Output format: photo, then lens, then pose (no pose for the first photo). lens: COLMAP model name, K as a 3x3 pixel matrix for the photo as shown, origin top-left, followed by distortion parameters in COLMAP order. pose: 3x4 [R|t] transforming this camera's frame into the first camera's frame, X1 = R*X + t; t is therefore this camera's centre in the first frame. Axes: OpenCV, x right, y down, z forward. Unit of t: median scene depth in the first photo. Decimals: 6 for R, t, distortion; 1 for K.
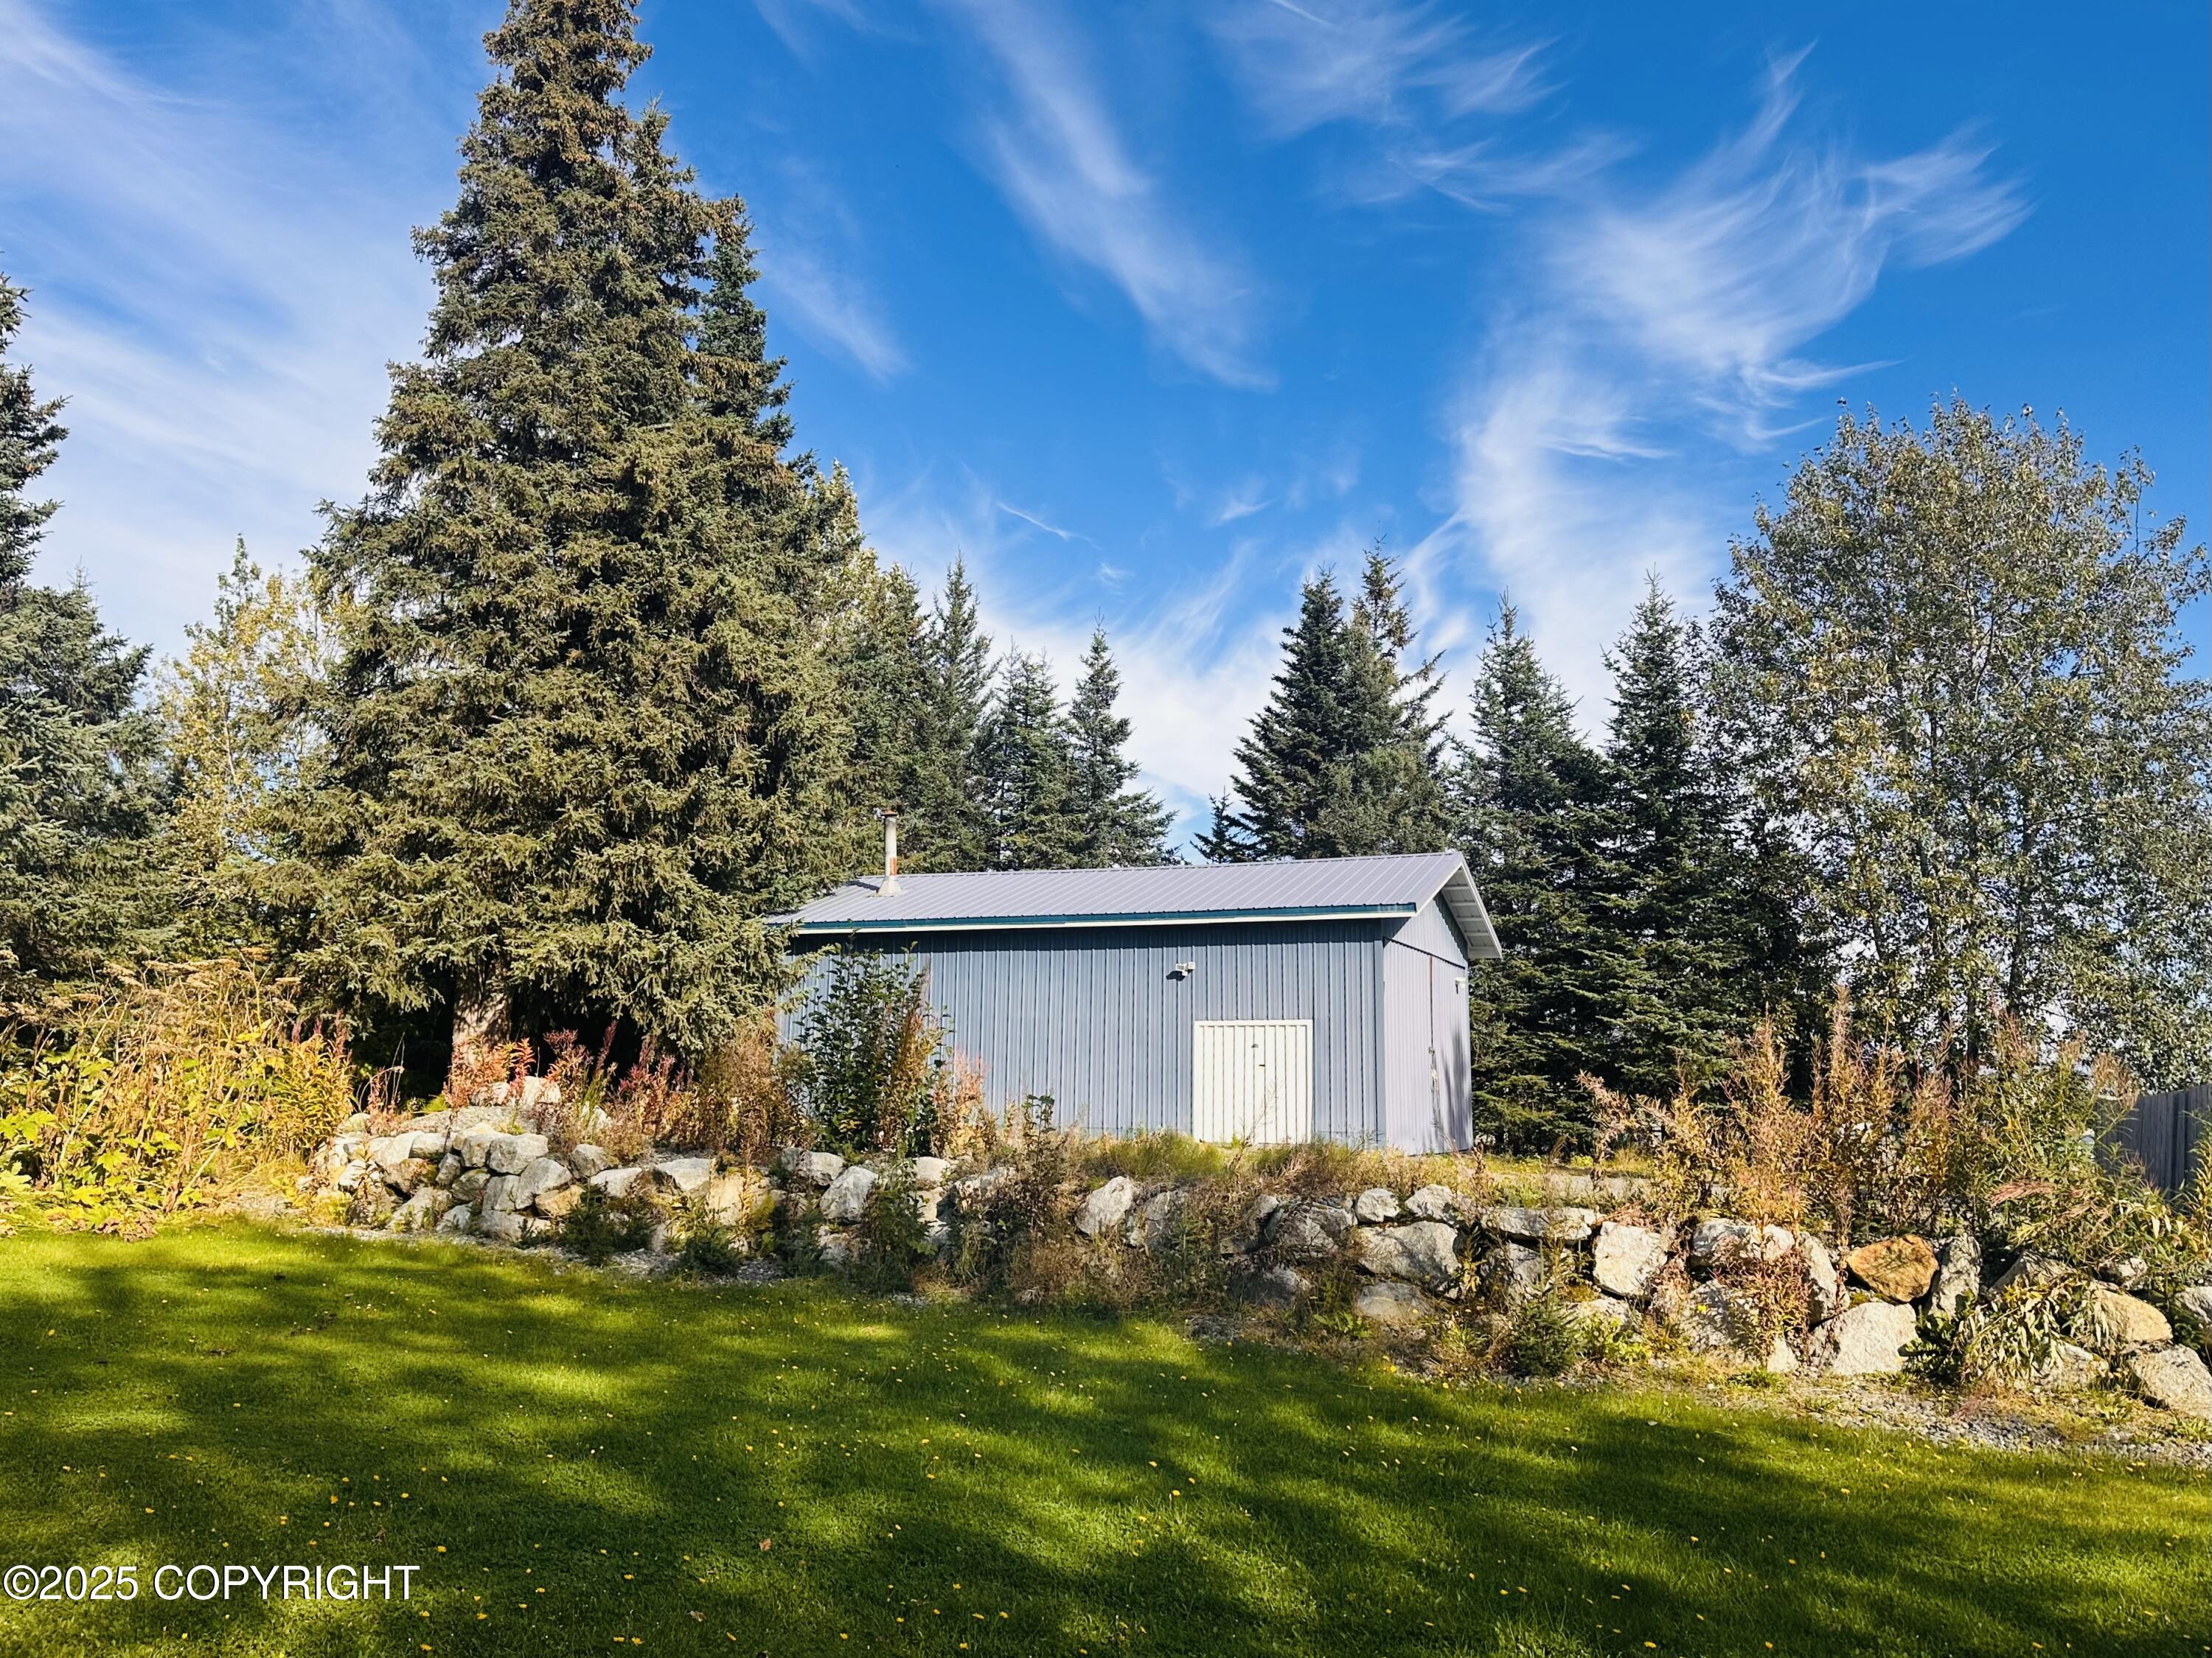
lens RADIAL K [[1541.0, 0, 1112.9], [0, 1541.0, 783.5], [0, 0, 1]] dist [0.098482, -0.138767]
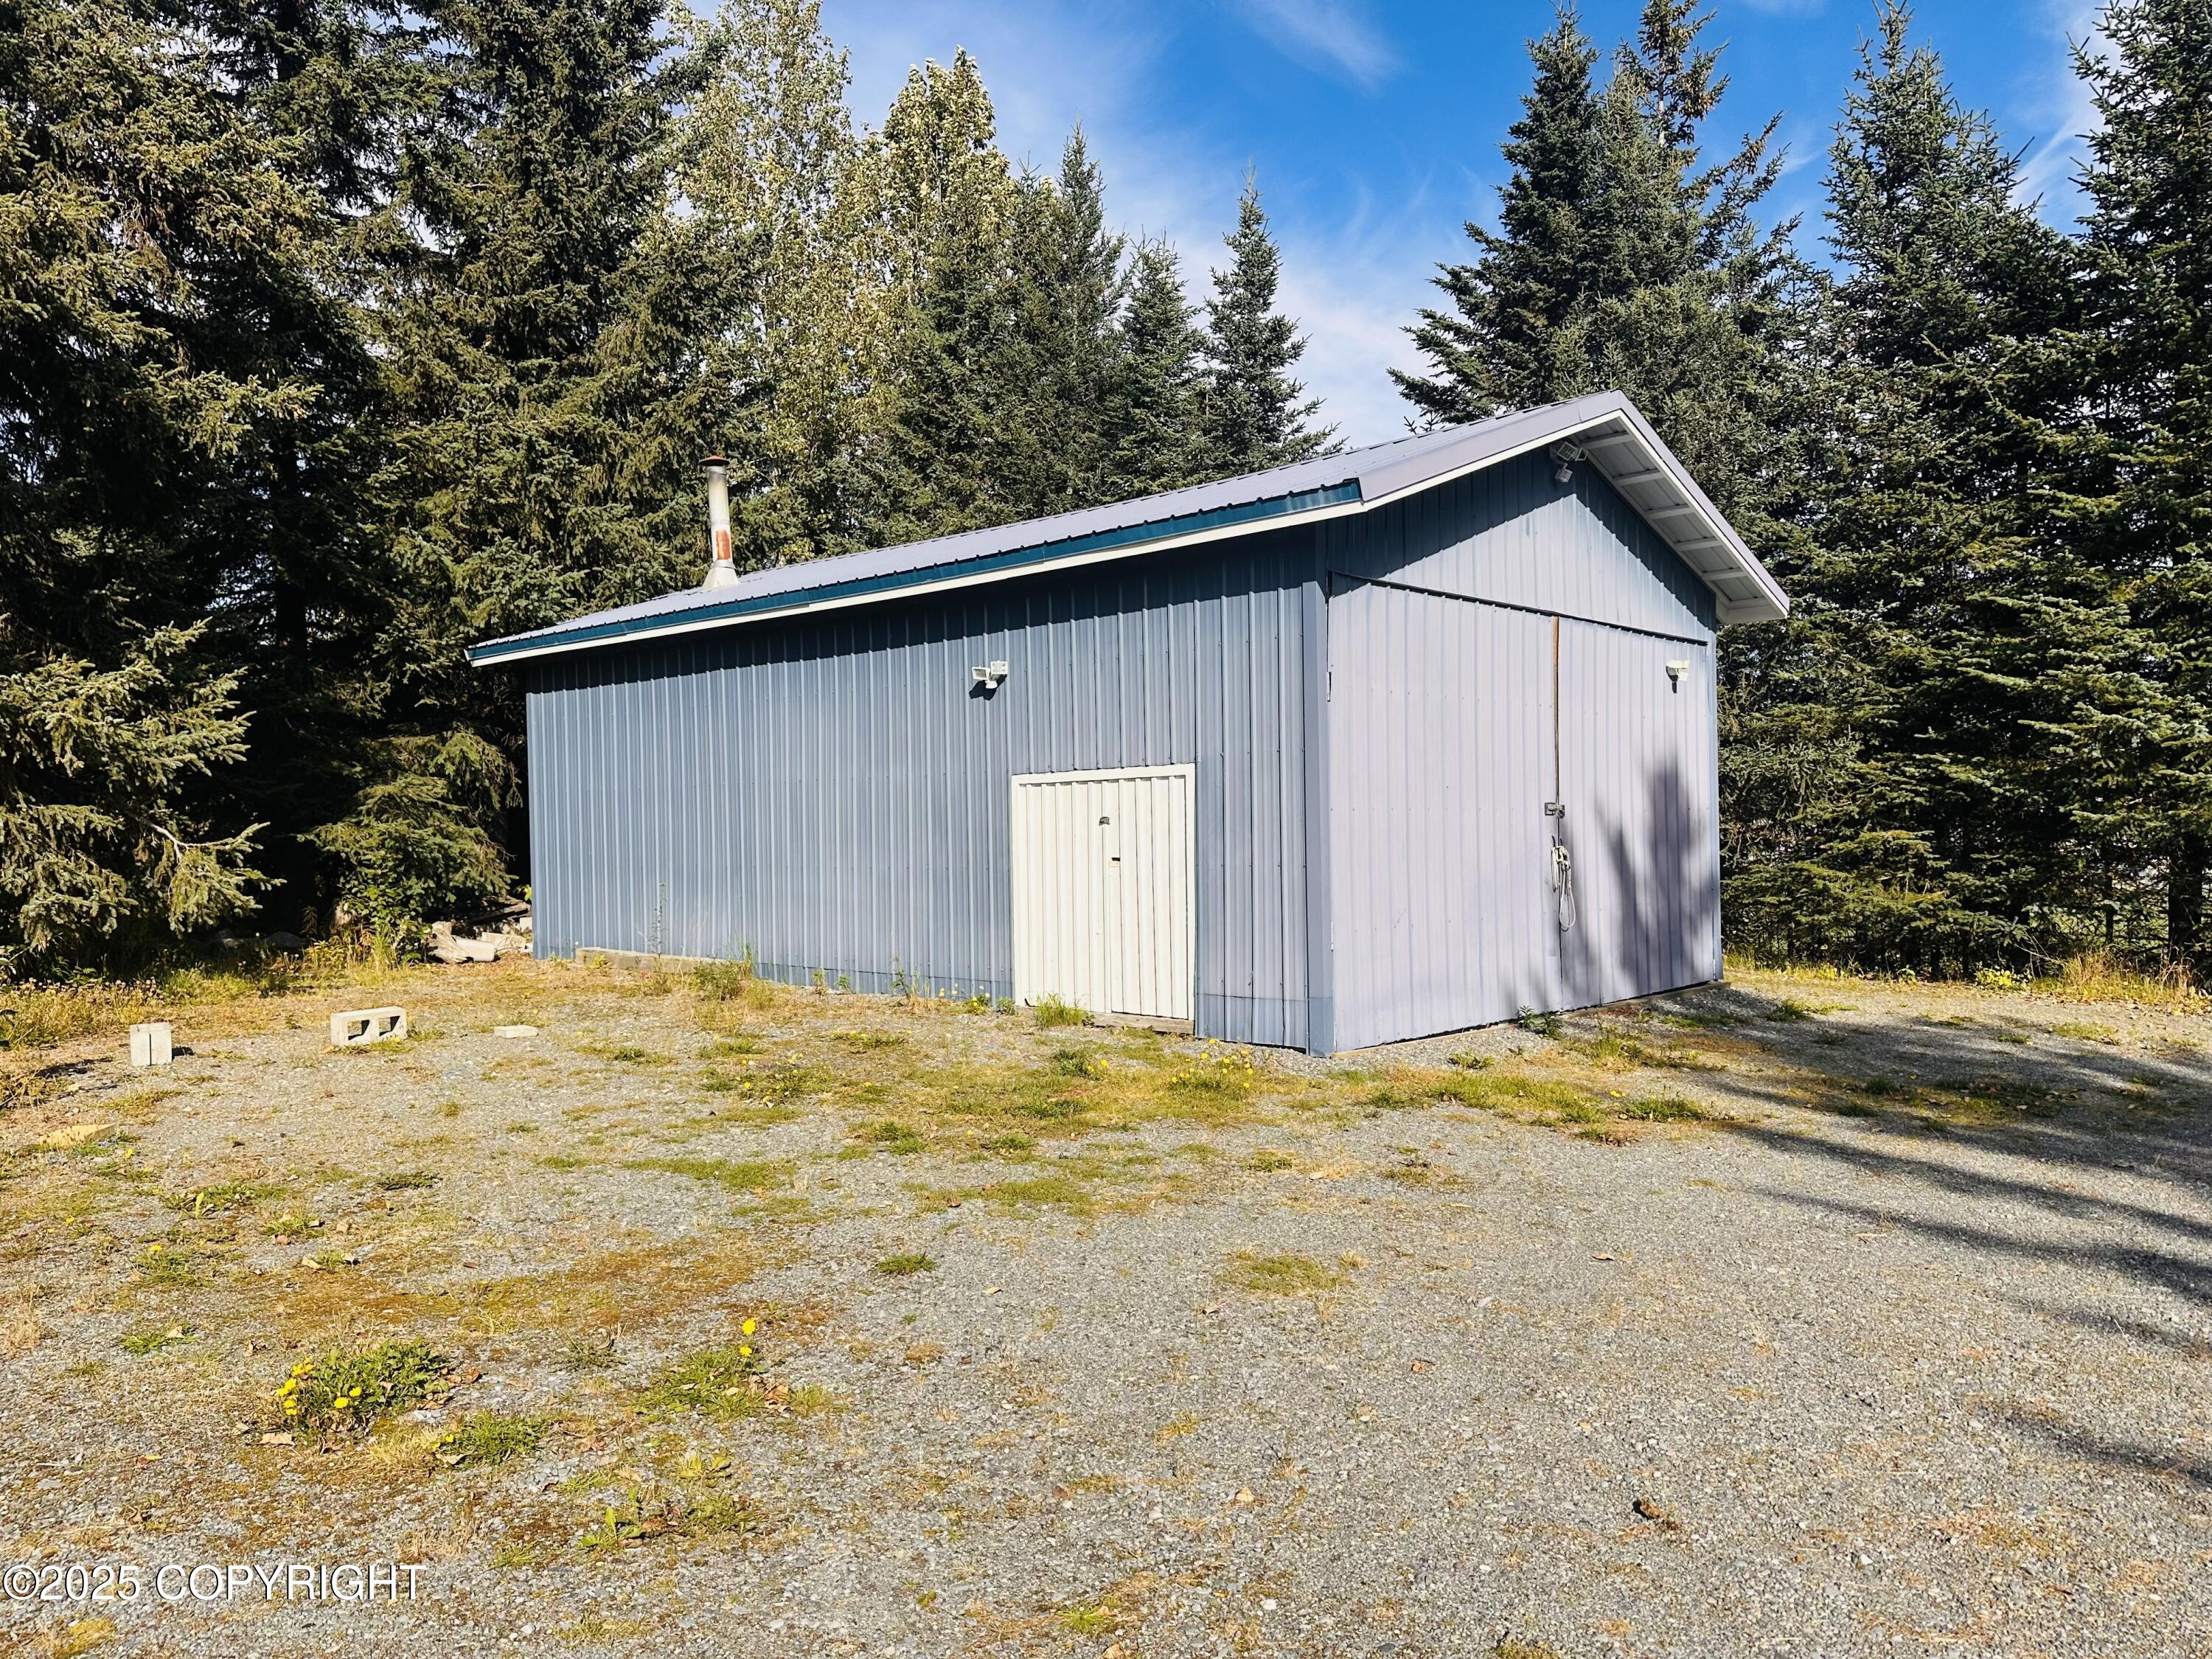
lens RADIAL K [[1541.1, 0, 1112.9], [0, 1541.1, 784.0], [0, 0, 1]] dist [0.098482, -0.138767]
pose [[0.948558, -0.038344, -0.314274, 0.175485], [0.090119, 0.984277, 0.151910, 0.058767], [0.303508, -0.172418, 0.937099, 0.381393]]
